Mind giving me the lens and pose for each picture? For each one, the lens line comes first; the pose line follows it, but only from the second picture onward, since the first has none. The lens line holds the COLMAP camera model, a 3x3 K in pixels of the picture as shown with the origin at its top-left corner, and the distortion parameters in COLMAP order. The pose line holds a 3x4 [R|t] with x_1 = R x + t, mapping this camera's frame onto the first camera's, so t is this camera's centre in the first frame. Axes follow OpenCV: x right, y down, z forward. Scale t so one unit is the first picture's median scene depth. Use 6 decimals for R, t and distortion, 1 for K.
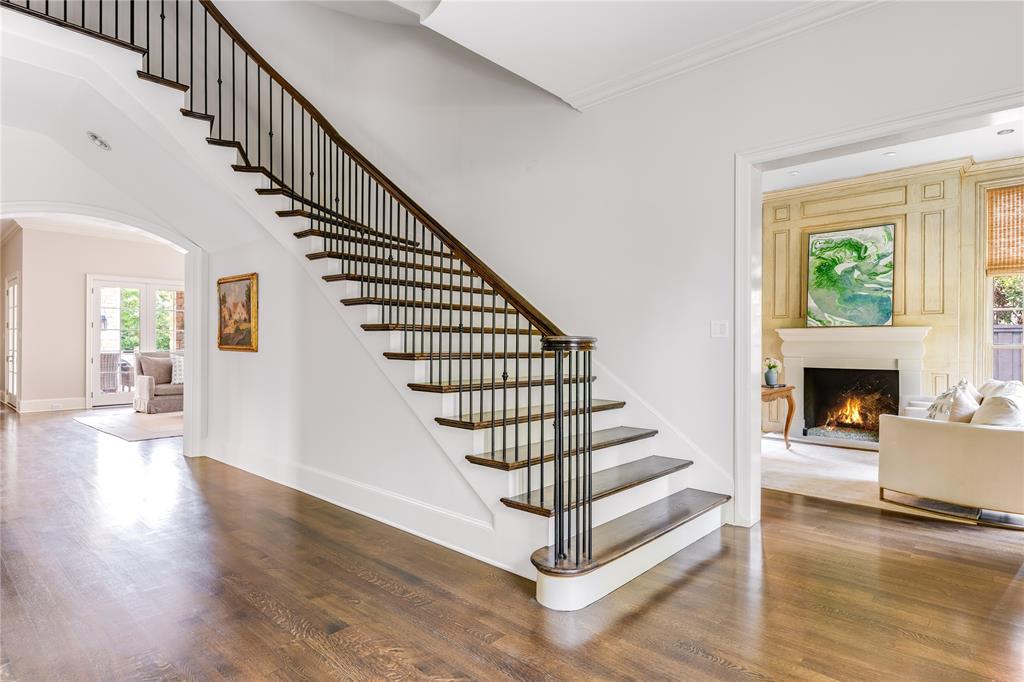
lens RADIAL K [[560.5, 0, 505.3], [0, 560.5, 345.6], [0, 0, 1]] dist [0.009392, -0.001724]
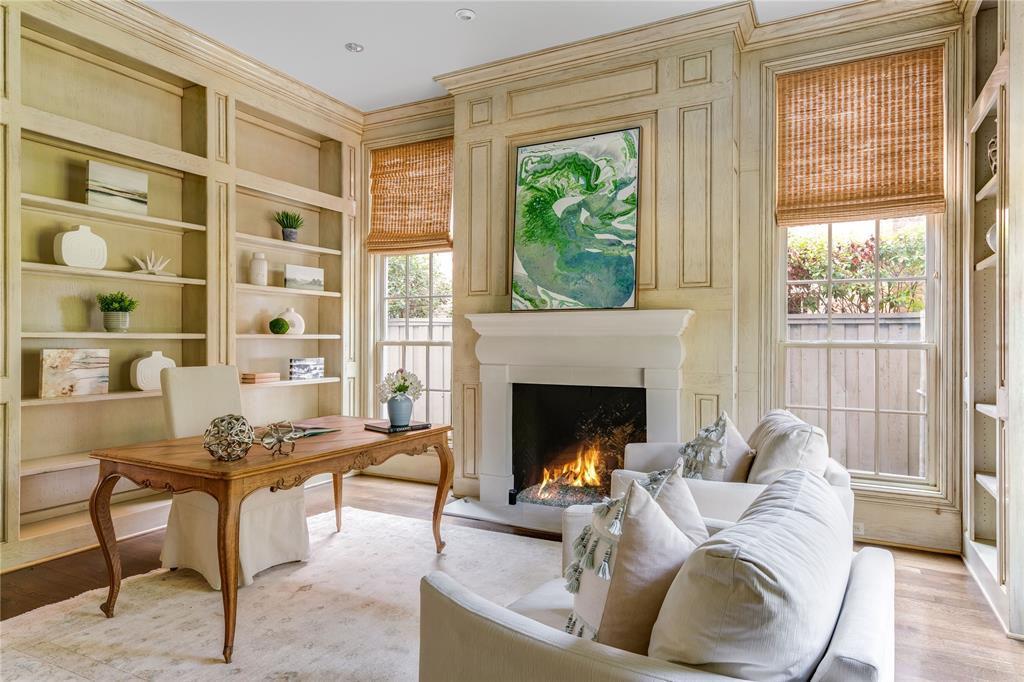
lens RADIAL K [[618.5, 0, 516.8], [0, 618.5, 336.2], [0, 0, 1]] dist [0.007350, 0.003247]
pose [[0.964836, 0.004252, 0.262819, 0.406325], [-0.001056, 0.999924, -0.012300, -0.000048], [-0.262852, 0.011590, 0.964767, 0.433052]]
